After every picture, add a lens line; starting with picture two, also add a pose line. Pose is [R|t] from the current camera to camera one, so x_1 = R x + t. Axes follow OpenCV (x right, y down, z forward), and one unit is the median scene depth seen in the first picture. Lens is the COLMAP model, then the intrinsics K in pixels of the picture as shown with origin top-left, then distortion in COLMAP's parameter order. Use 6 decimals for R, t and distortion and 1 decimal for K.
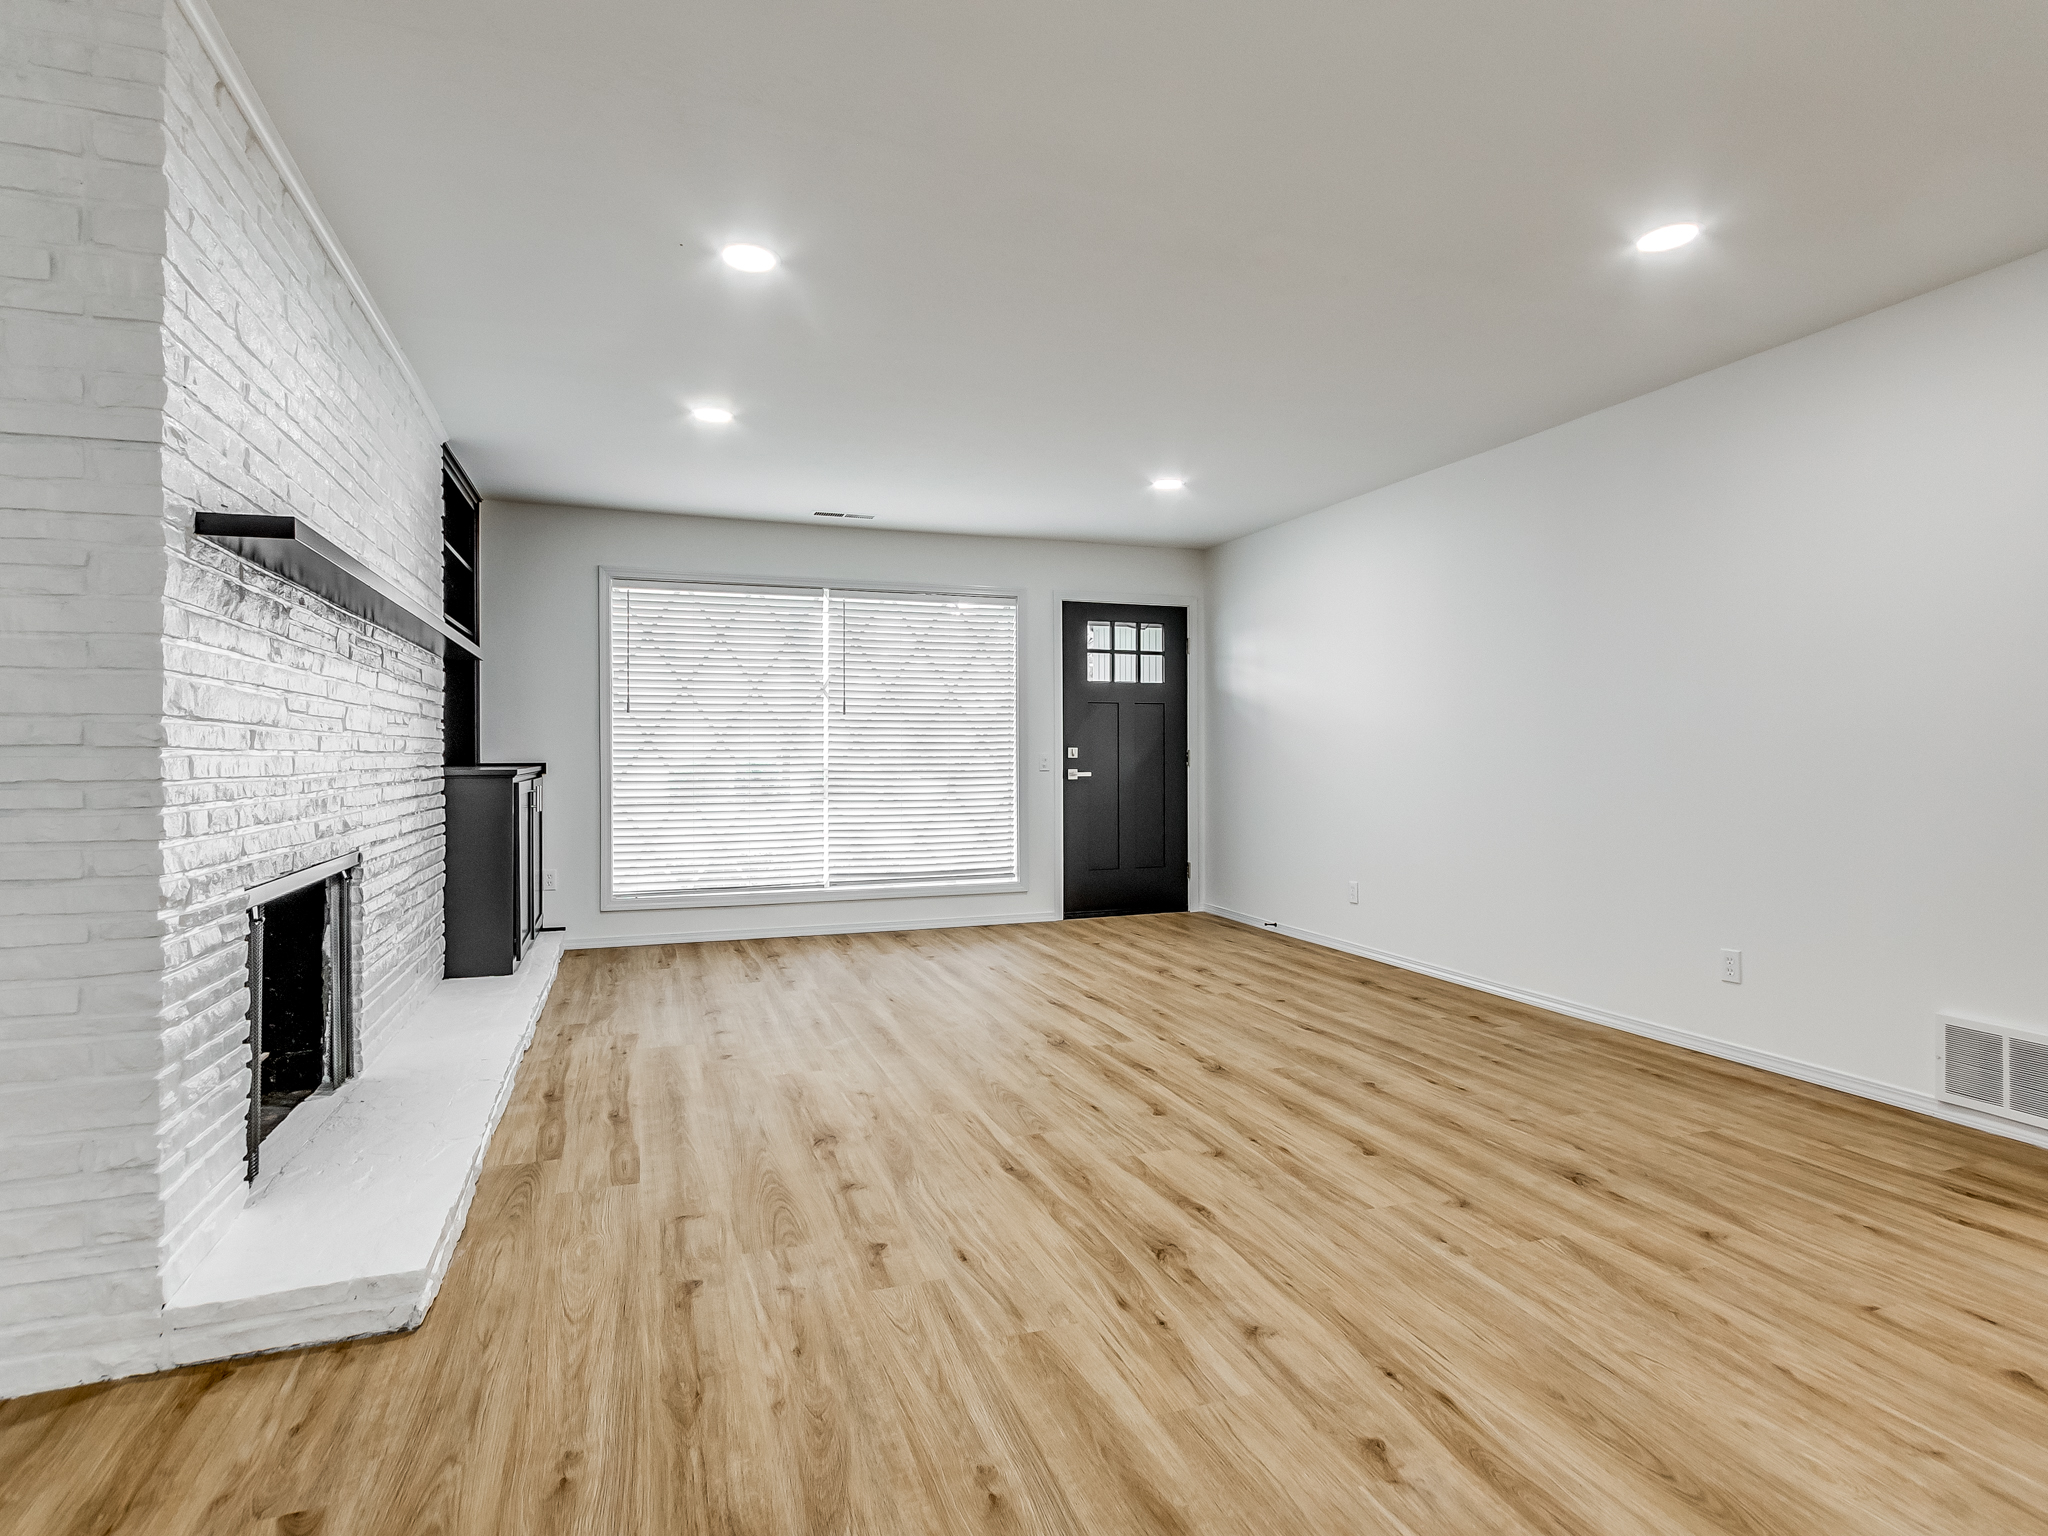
lens RADIAL K [[1065.6, 0, 1023.2], [0, 1065.6, 760.1], [0, 0, 1]] dist [0.002711, 0.001458]
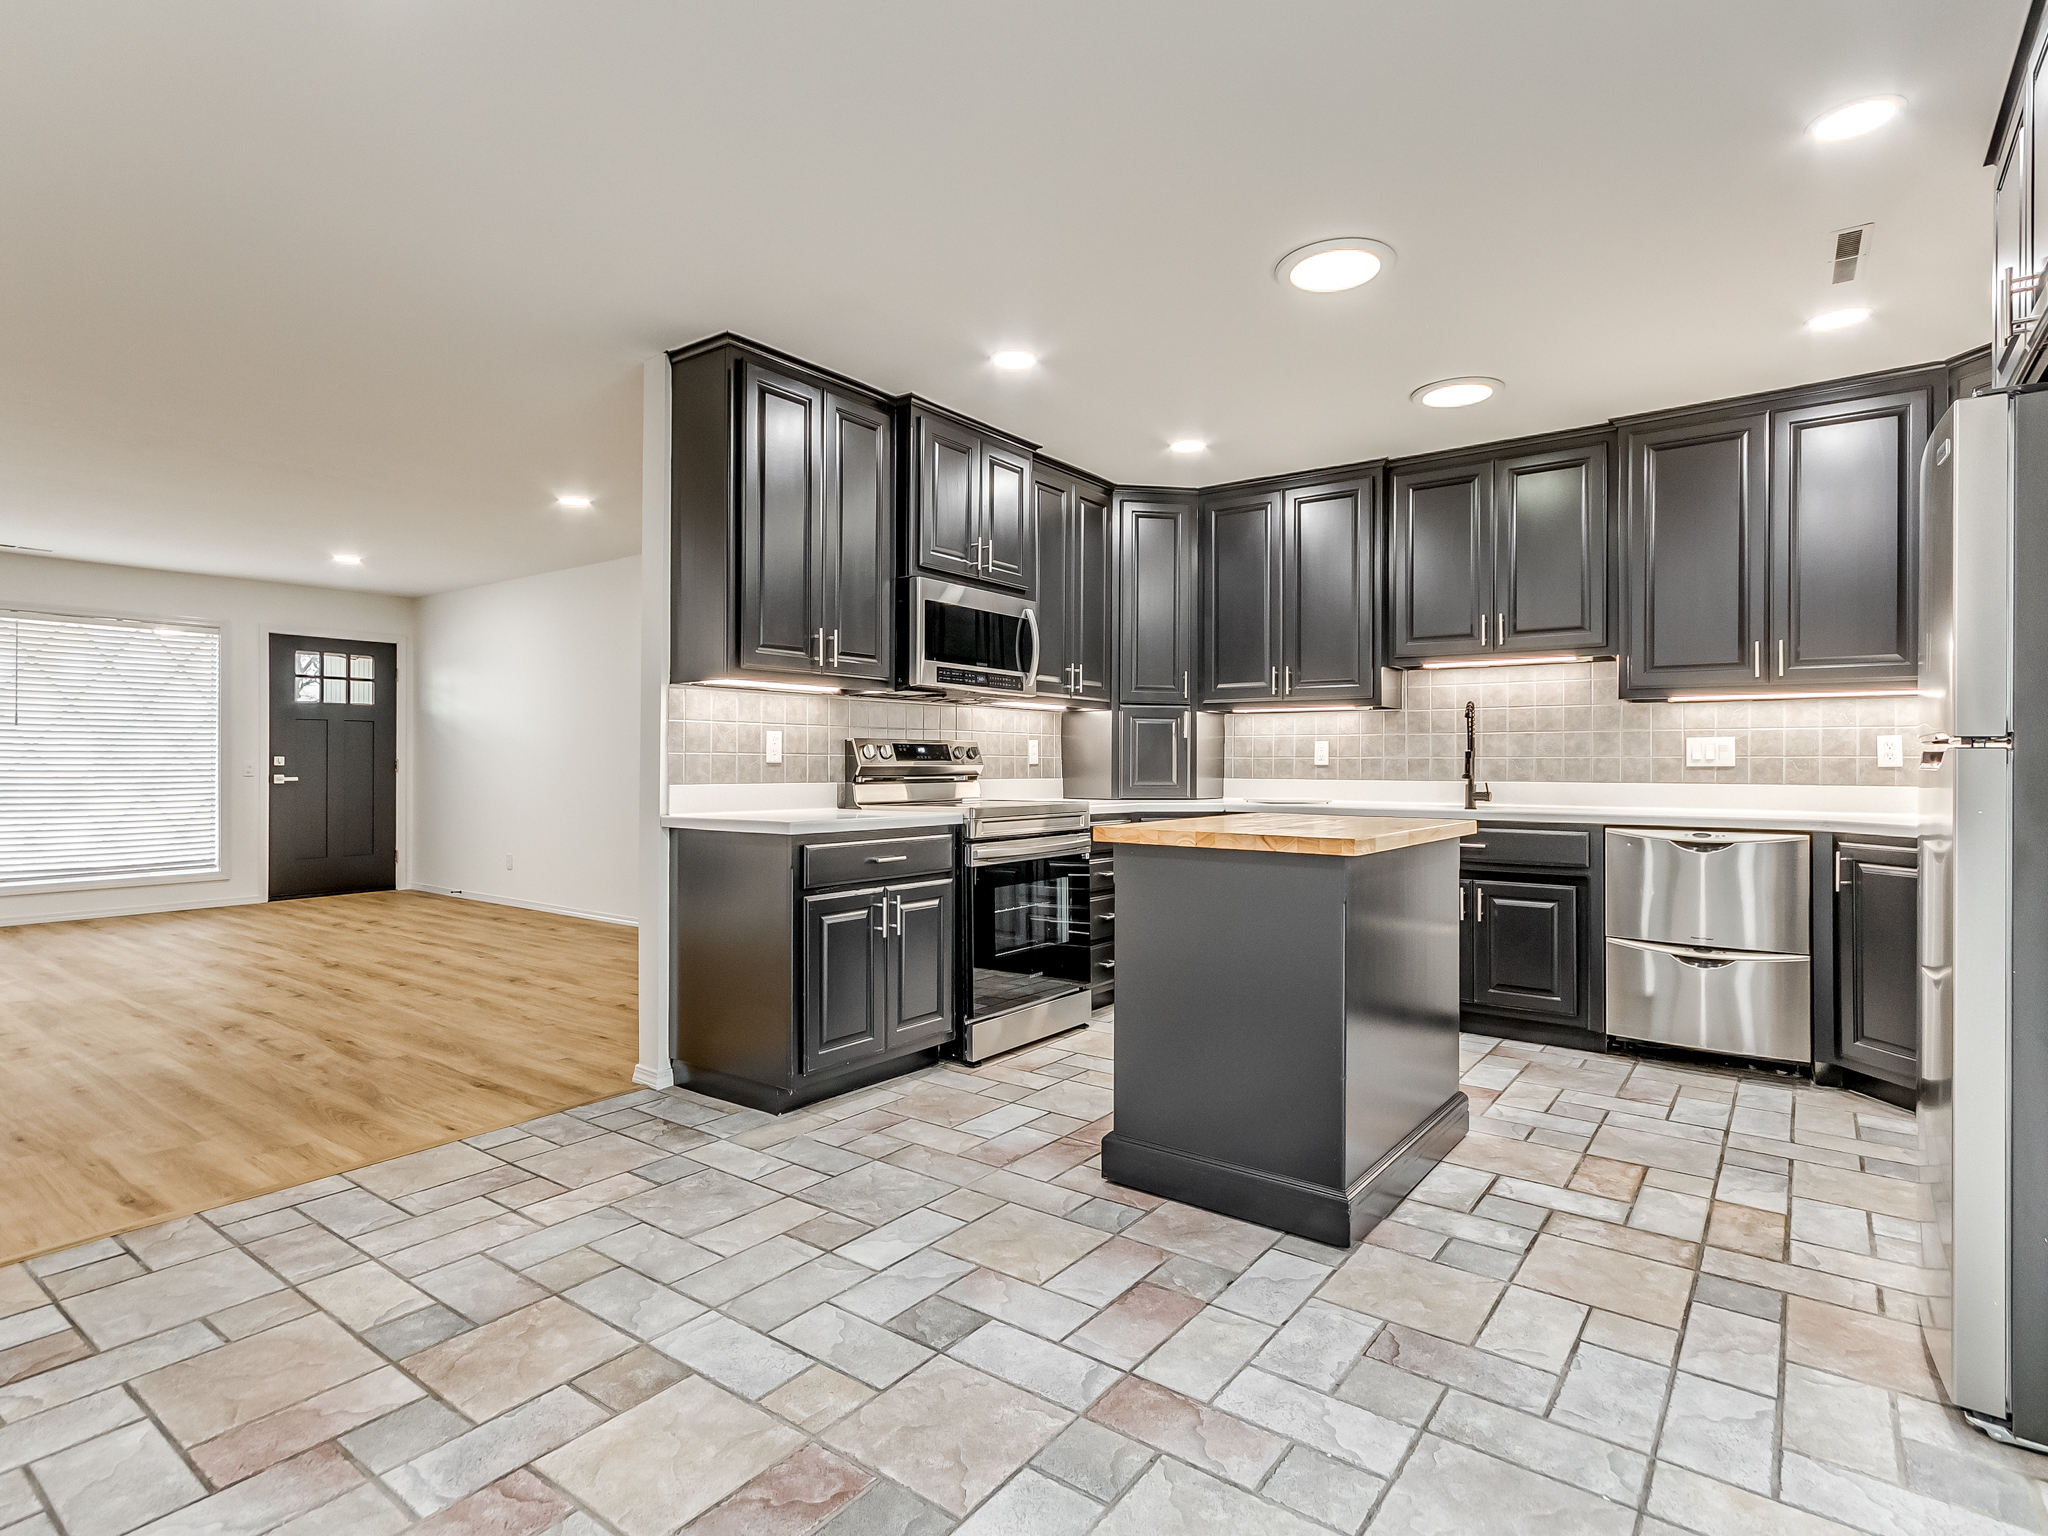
lens RADIAL K [[1065.6, 0, 1027.5], [0, 1065.6, 764.3], [0, 0, 1]] dist [0.002711, 0.001458]
pose [[0.838043, 0.000871, 0.545604, 0.181063], [0.001813, 0.999989, -0.004381, 0.006408], [-0.545602, 0.004661, 0.838032, -0.852332]]
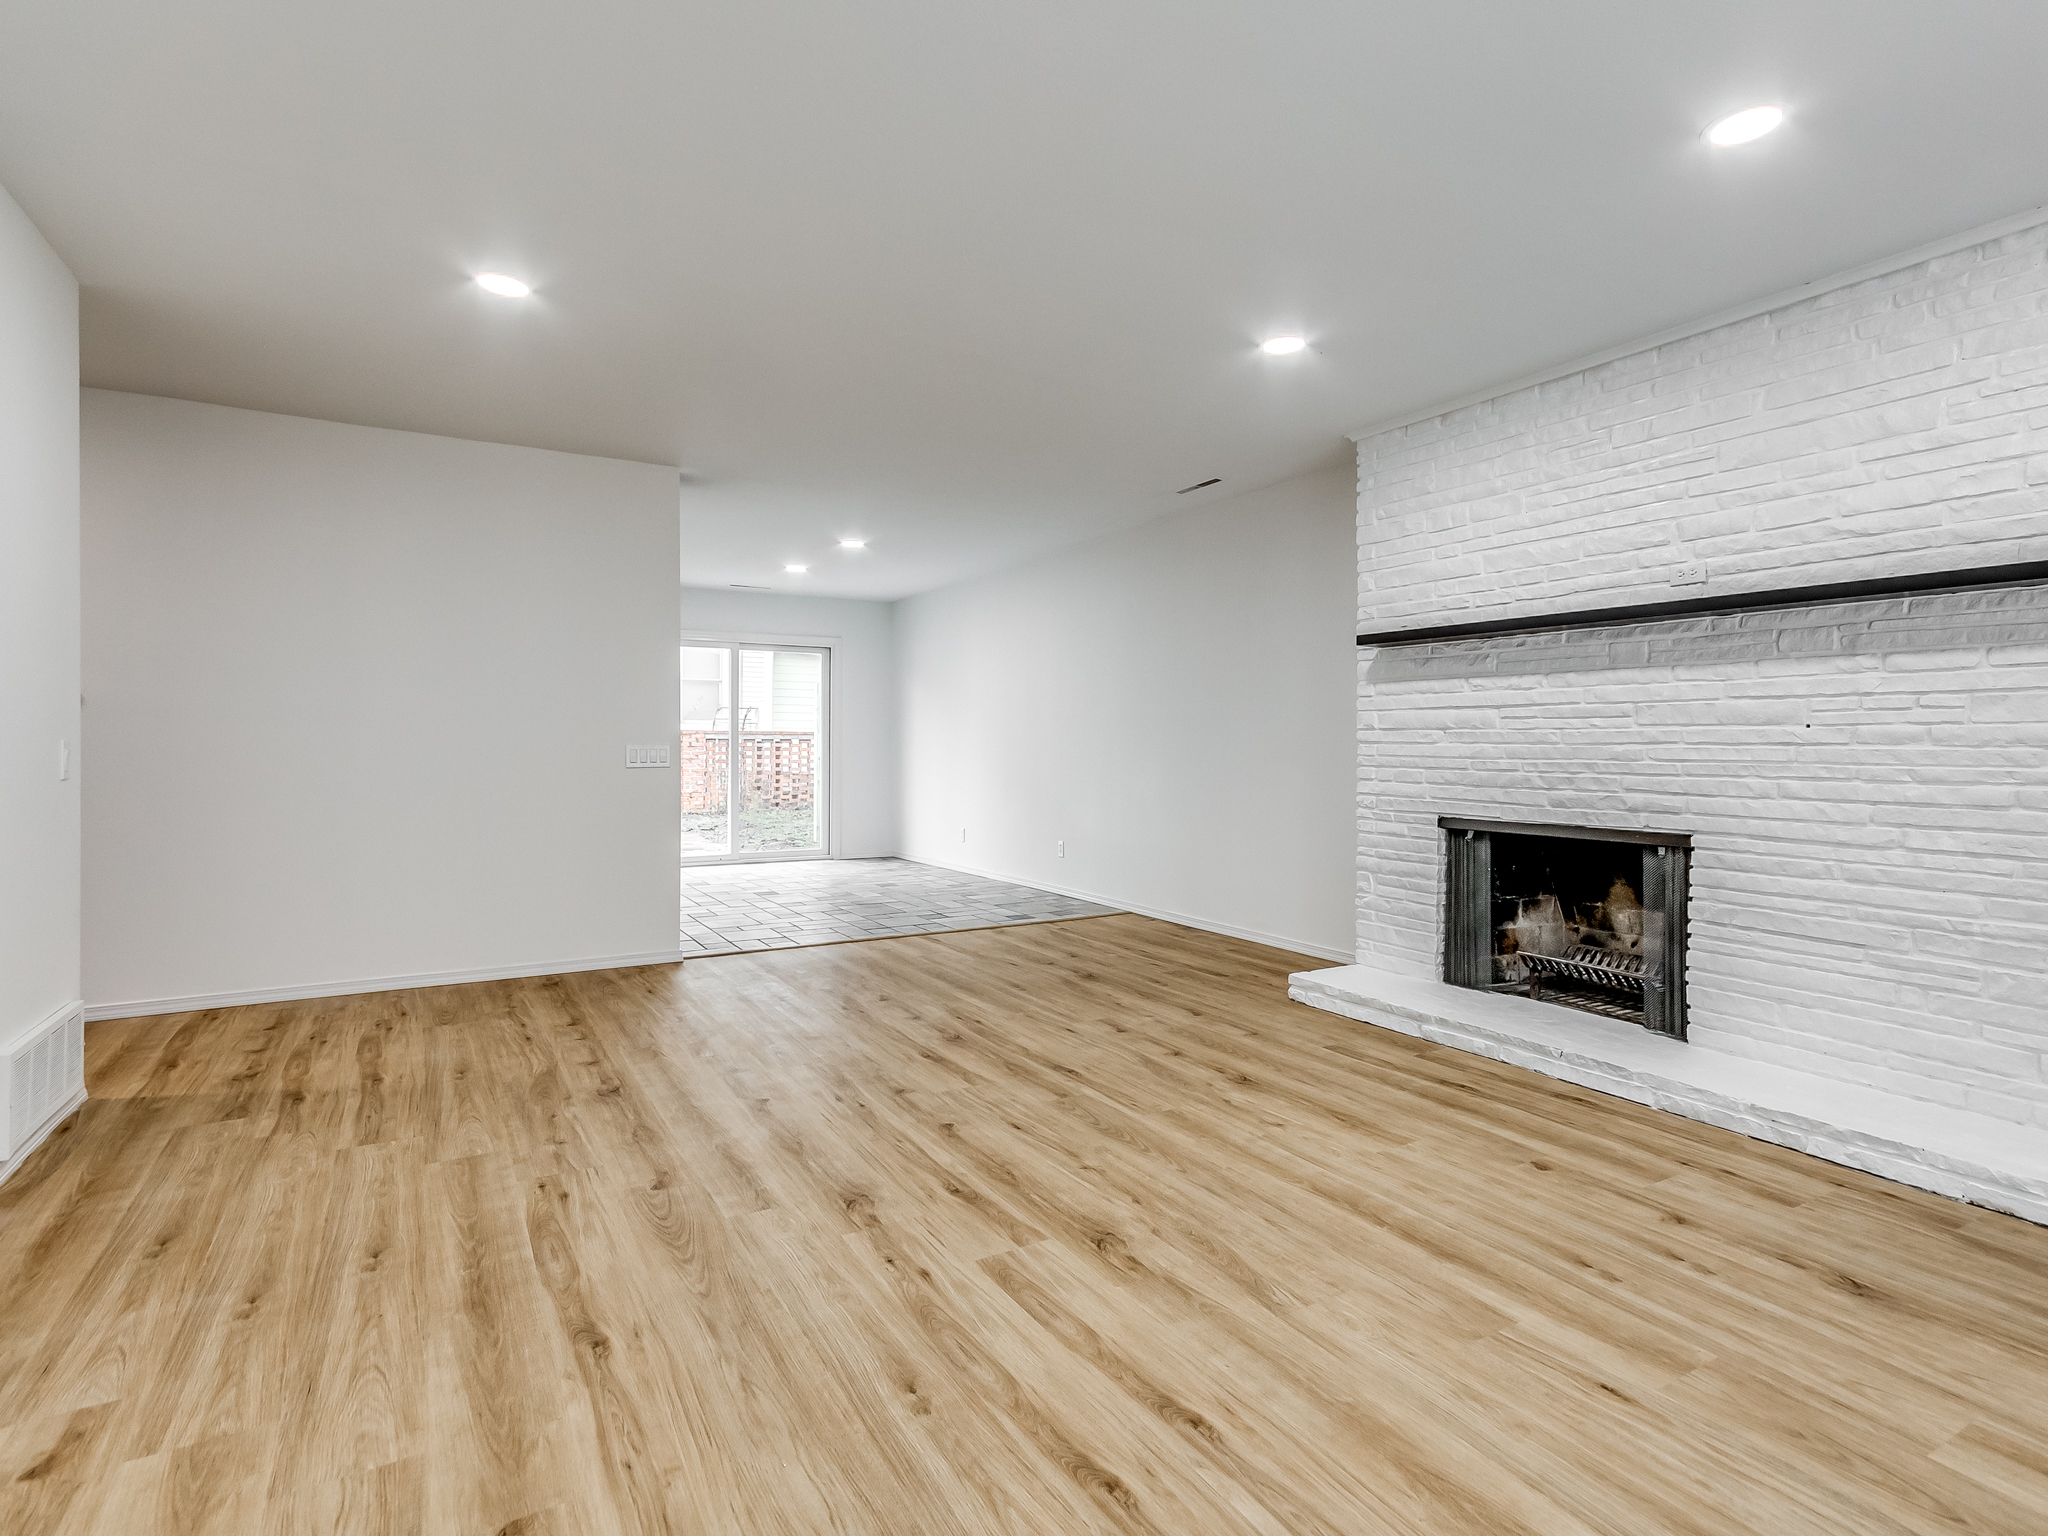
lens RADIAL K [[1065.6, 0, 1103.1], [0, 1065.6, 734.1], [0, 0, 1]] dist [0.002711, 0.001458]
pose [[-0.973873, -0.003836, -0.227059, 0.186829], [-0.003257, 0.999990, -0.002924, -0.012234], [0.227068, -0.002108, -0.973877, 1.745606]]
